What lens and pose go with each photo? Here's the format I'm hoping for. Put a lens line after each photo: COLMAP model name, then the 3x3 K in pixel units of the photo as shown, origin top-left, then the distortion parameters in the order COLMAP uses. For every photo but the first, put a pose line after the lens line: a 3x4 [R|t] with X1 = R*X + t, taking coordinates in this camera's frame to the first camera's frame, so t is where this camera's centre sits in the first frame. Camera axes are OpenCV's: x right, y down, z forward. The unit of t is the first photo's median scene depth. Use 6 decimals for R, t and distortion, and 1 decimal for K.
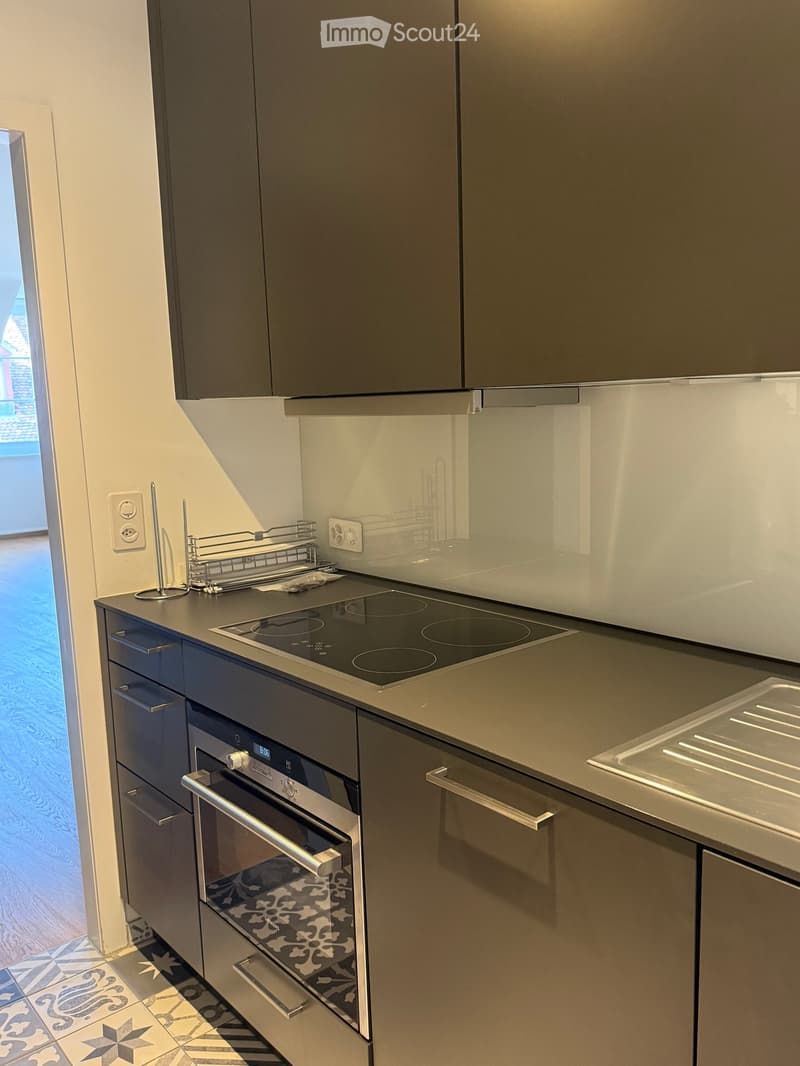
lens RADIAL K [[893.6, 0, 396.0], [0, 893.6, 538.4], [0, 0, 1]] dist [0.075151, -0.067978]
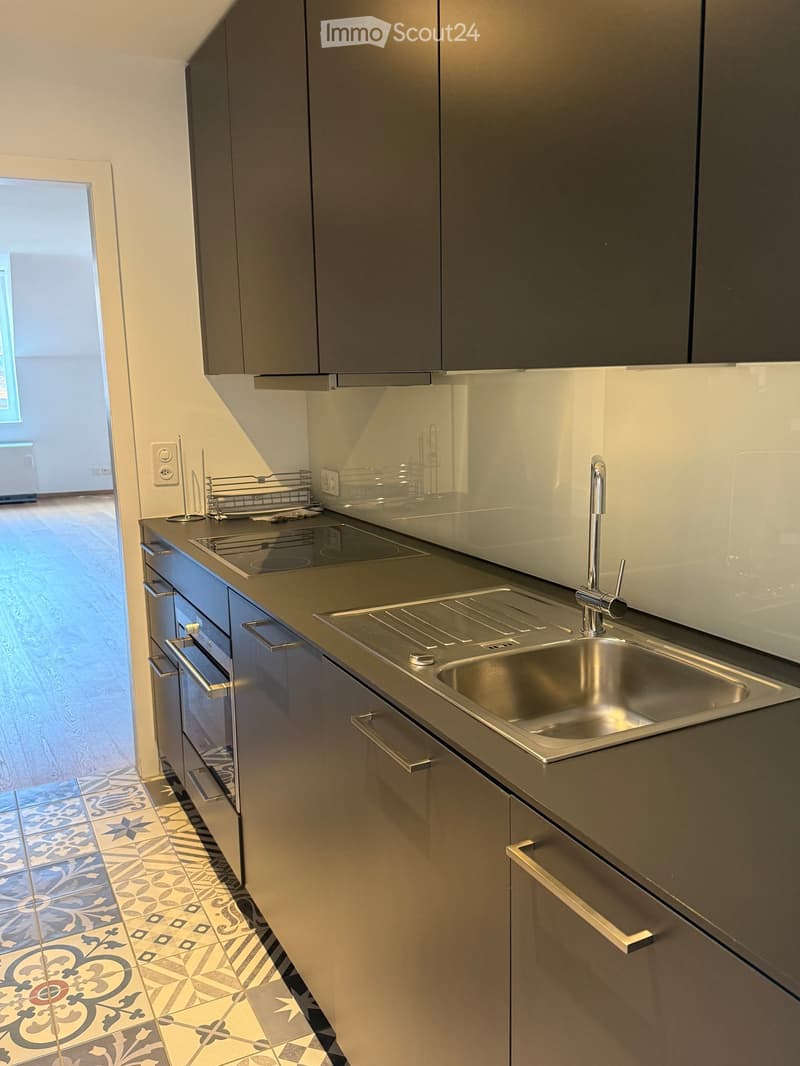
lens RADIAL K [[893.6, 0, 401.1], [0, 893.6, 526.3], [0, 0, 1]] dist [0.075151, -0.067978]
pose [[0.973691, 0.052228, -0.221804, 0.360223], [-0.047211, 0.998496, 0.027863, 0.020564], [0.222926, -0.016658, 0.974693, -0.250038]]
